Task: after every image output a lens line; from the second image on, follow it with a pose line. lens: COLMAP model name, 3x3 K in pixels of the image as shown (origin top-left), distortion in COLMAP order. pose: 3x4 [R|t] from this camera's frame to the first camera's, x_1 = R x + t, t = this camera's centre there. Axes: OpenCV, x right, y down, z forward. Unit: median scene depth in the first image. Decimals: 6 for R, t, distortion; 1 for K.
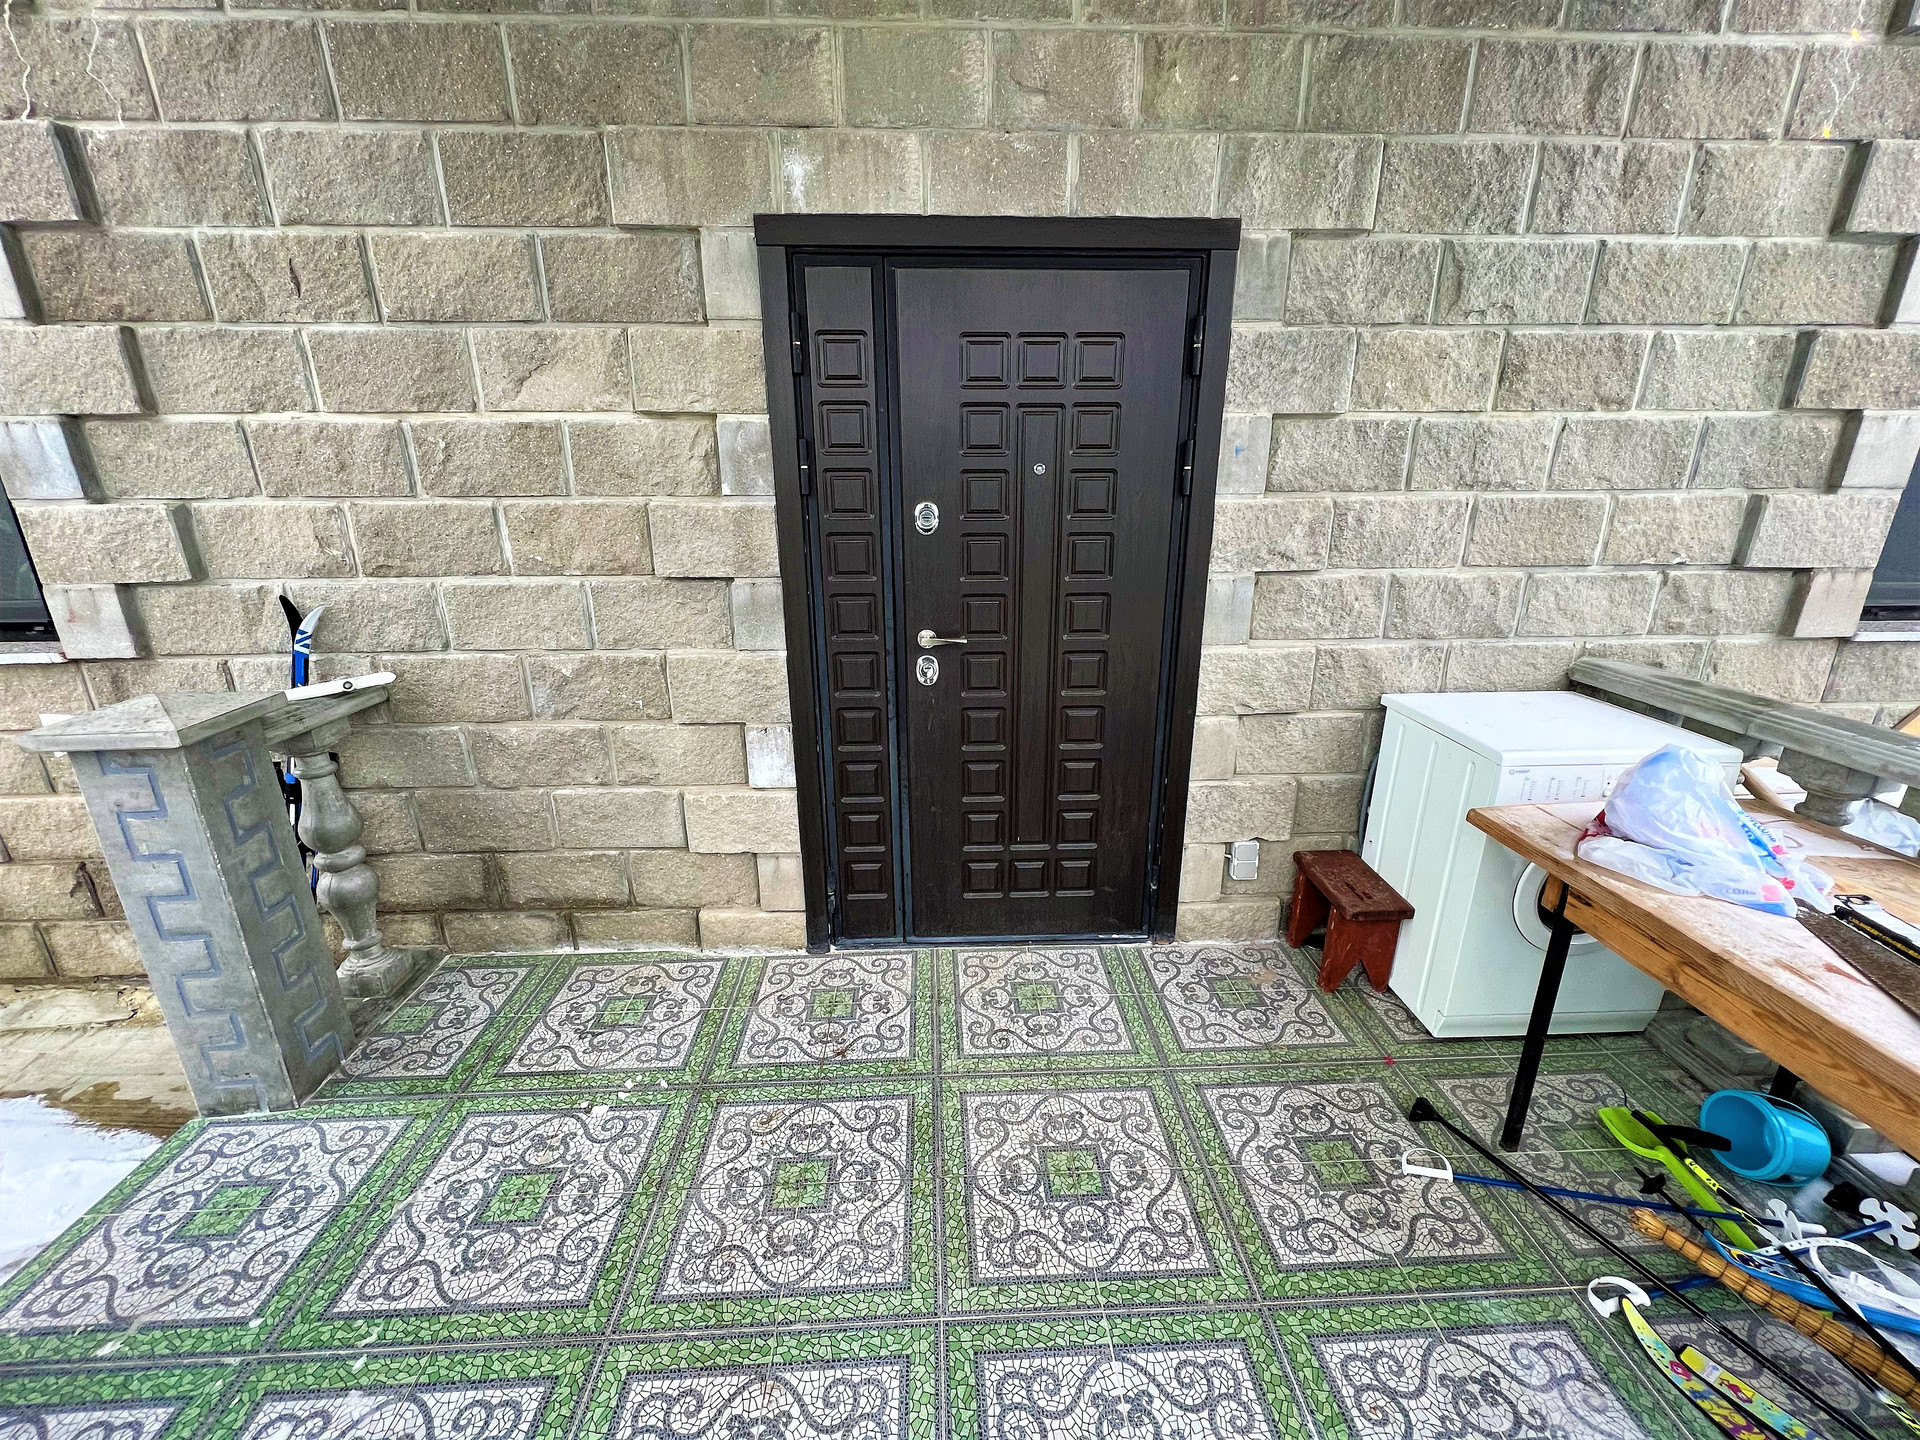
lens RADIAL K [[762.8, 0, 964.5], [0, 762.8, 721.5], [0, 0, 1]] dist [-0.000538, -0.000020]
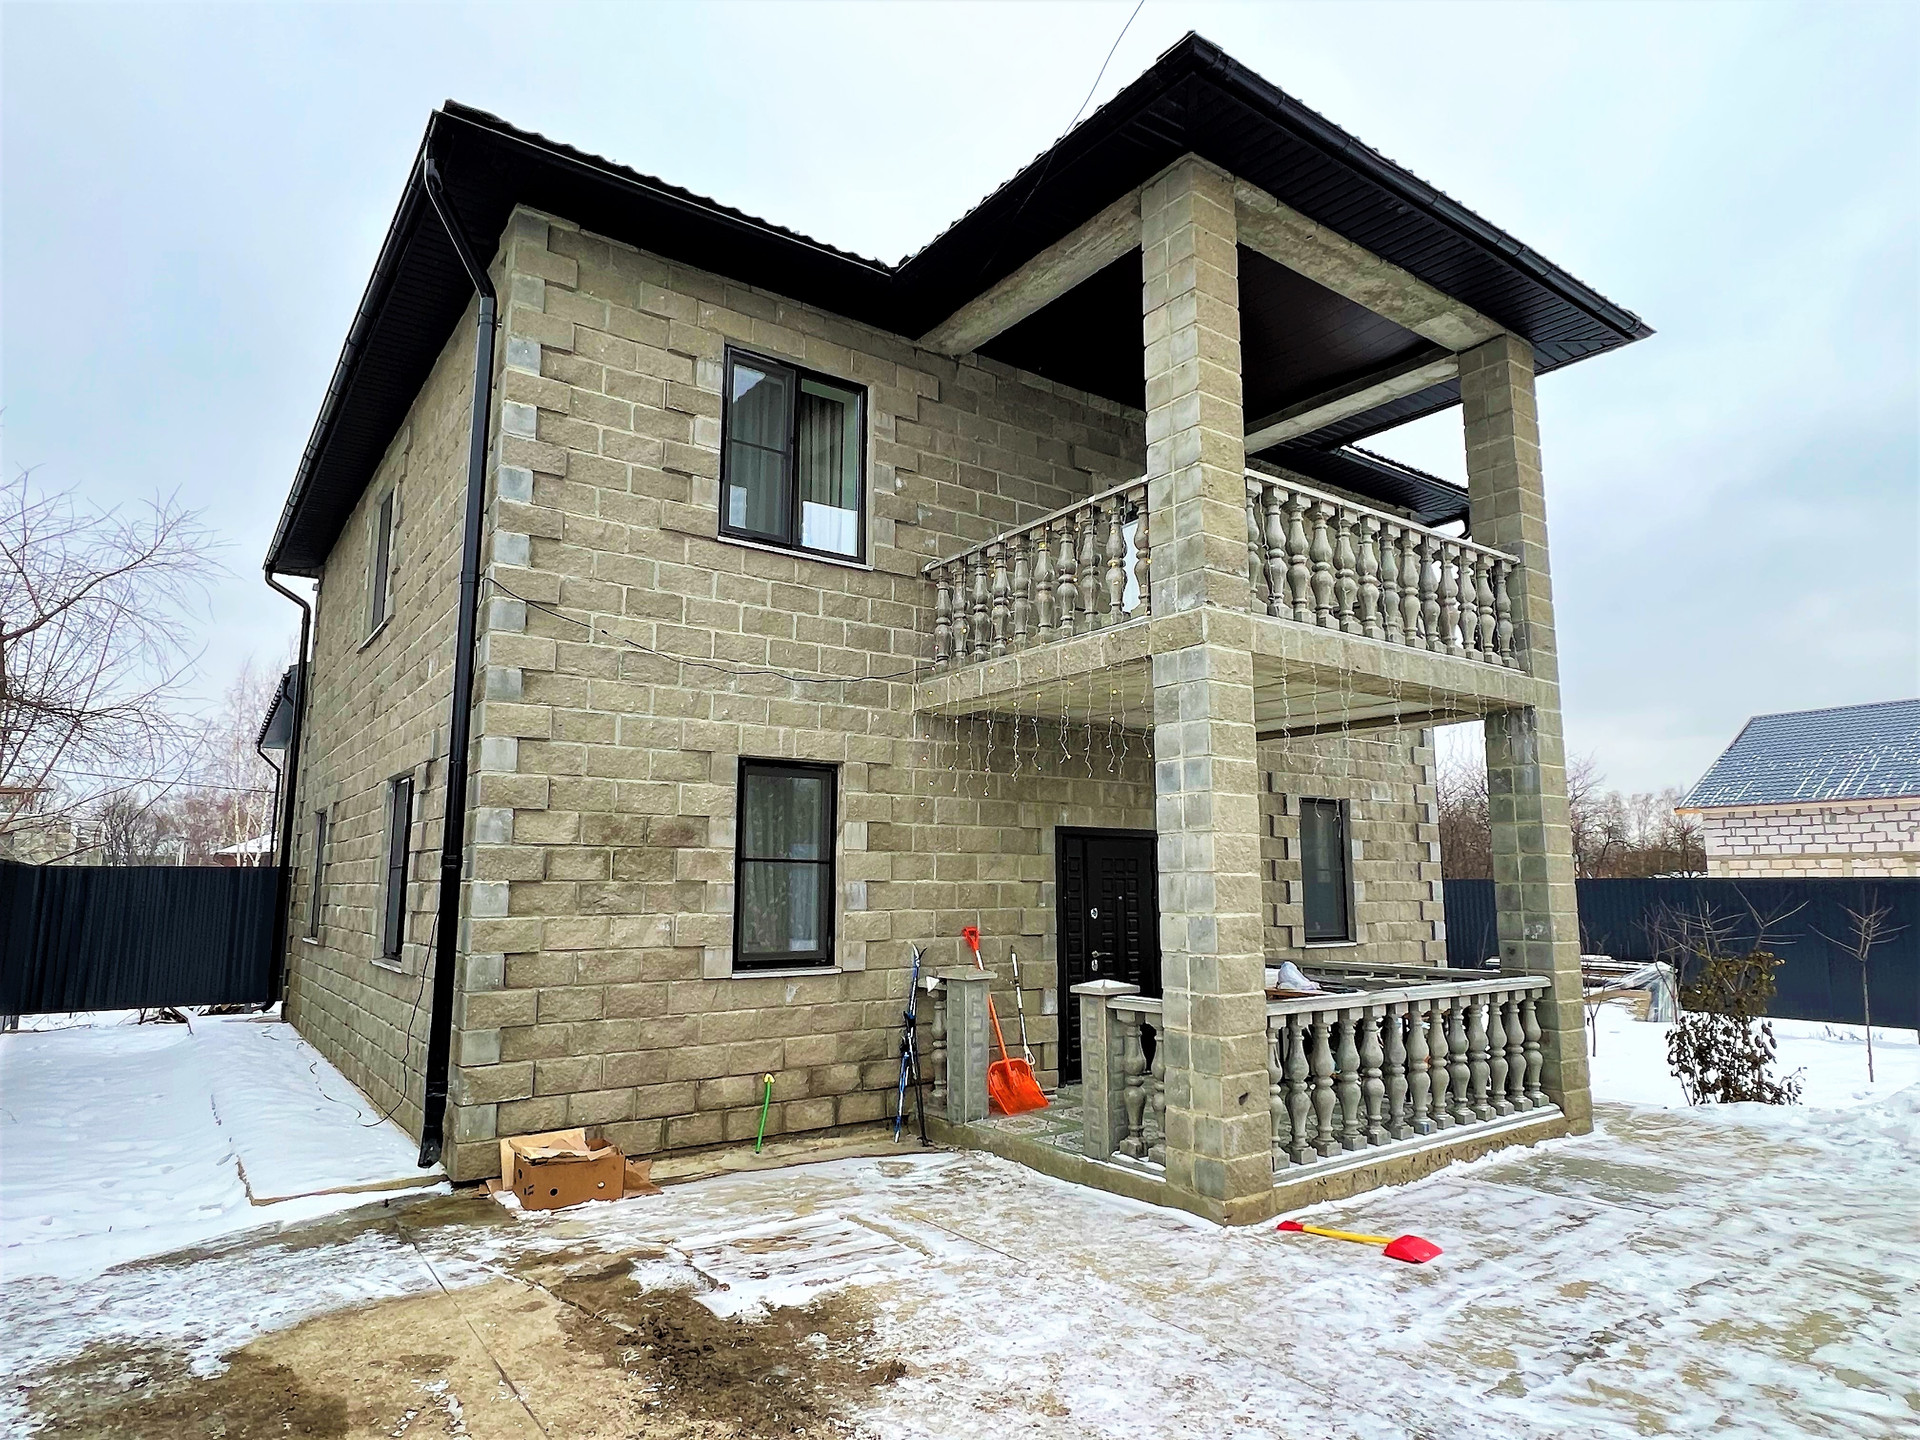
lens RADIAL K [[1114.2, 0, 973.1], [0, 1114.2, 718.4], [0, 0, 1]] dist [-0.000825, -0.000376]
pose [[0.828864, 0.085241, 0.552918, -2.914545], [0.166756, 0.905755, -0.389616, 0.667834], [-0.534019, 0.415141, 0.736533, -2.300535]]
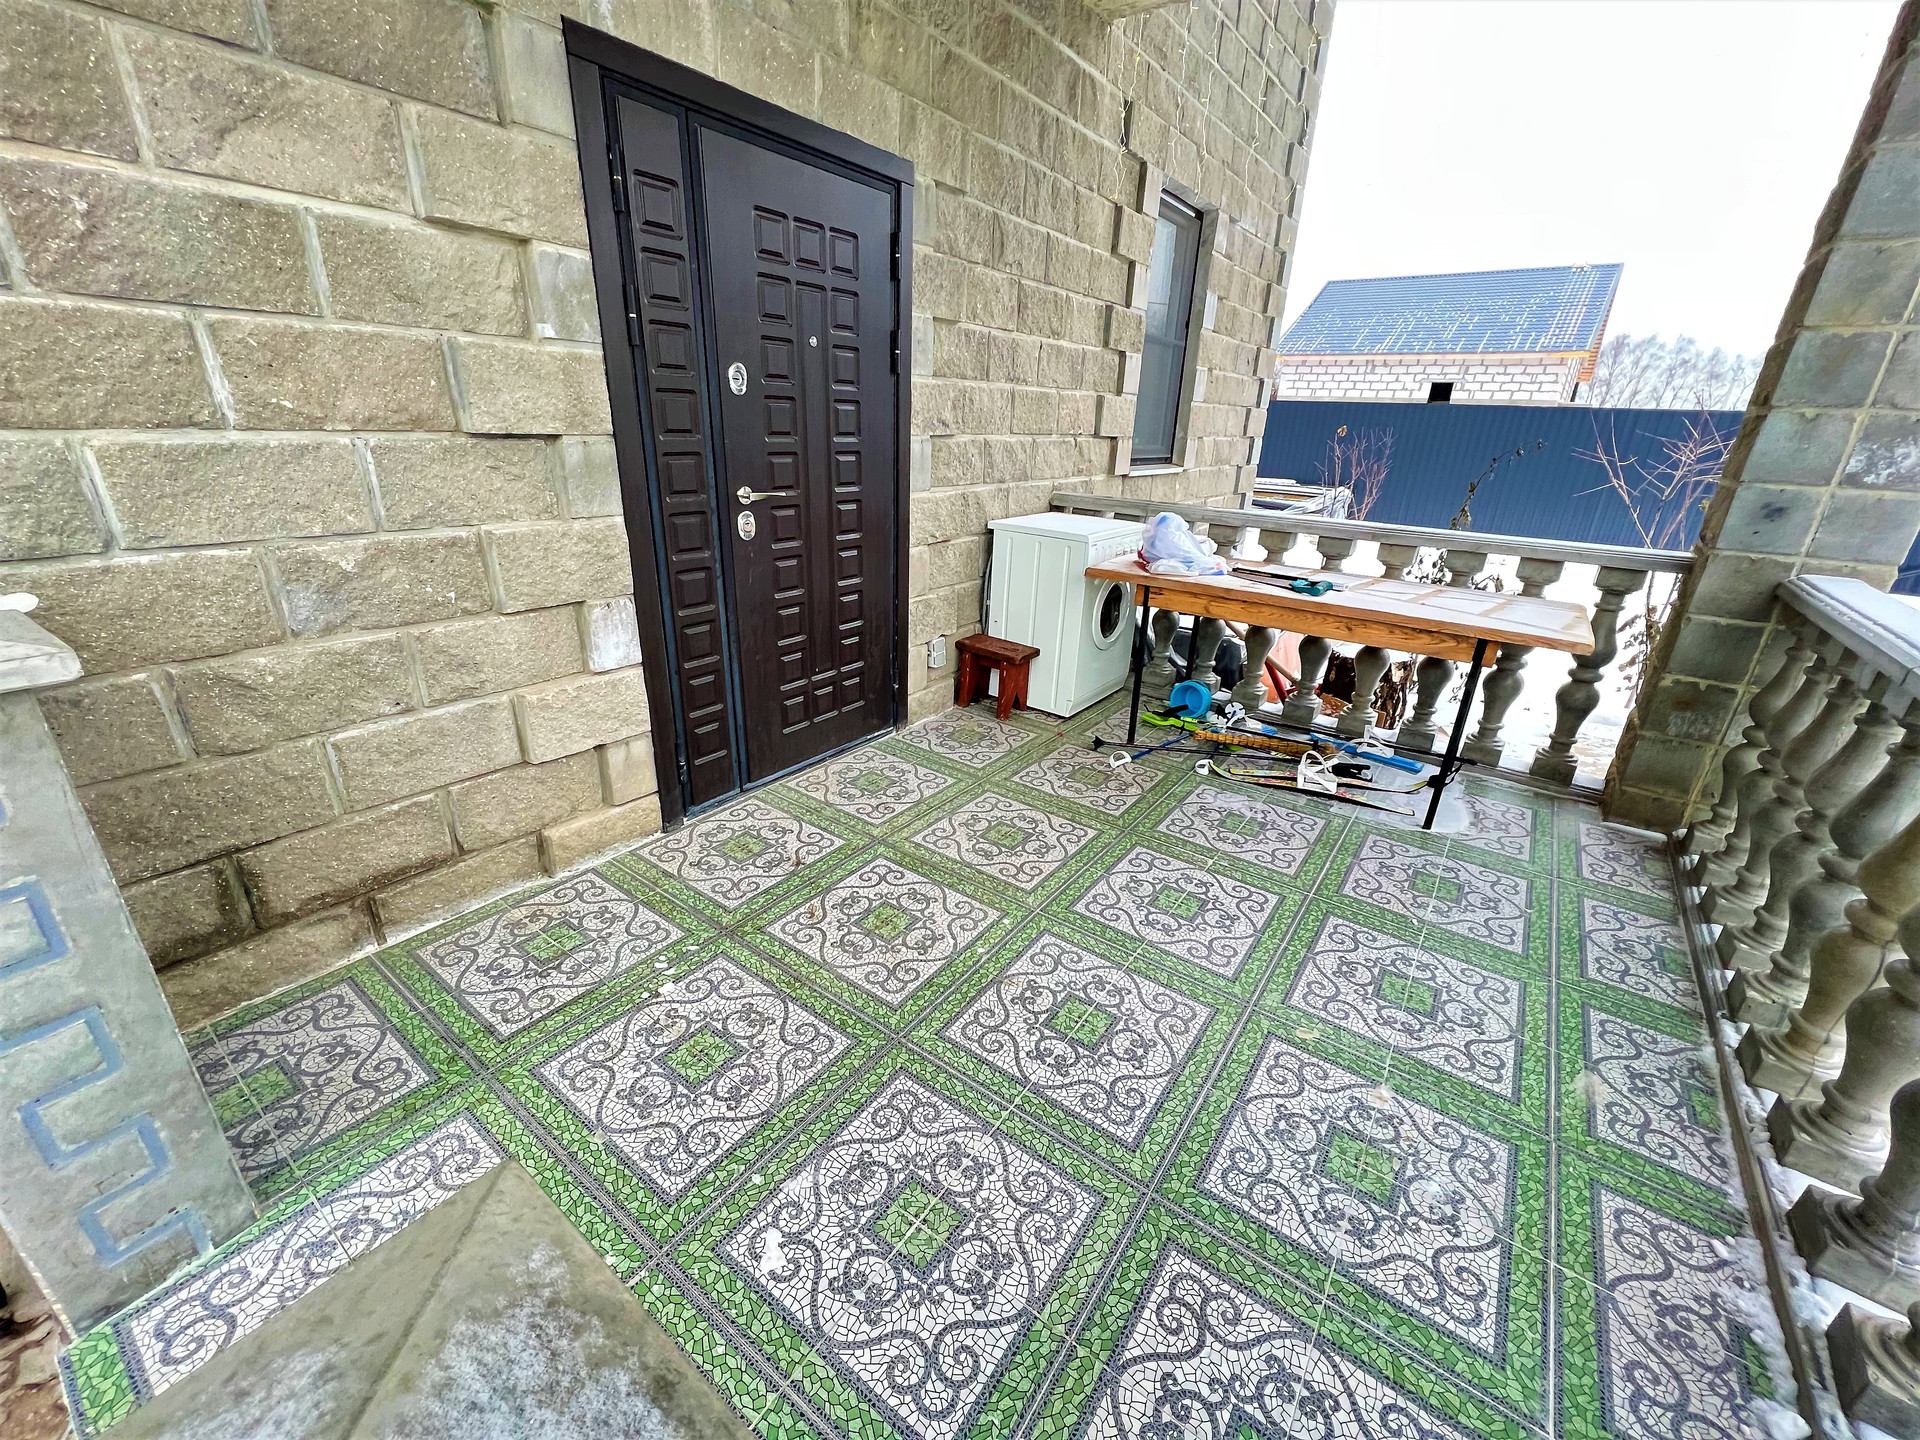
lens RADIAL K [[762.8, 0, 967.4], [0, 762.8, 719.9], [0, 0, 1]] dist [-0.000538, -0.000020]
pose [[0.627002, -0.264846, 0.732615, -0.748597], [0.196154, 0.963808, 0.180548, 0.068076], [-0.753918, 0.030501, 0.656260, 0.051859]]
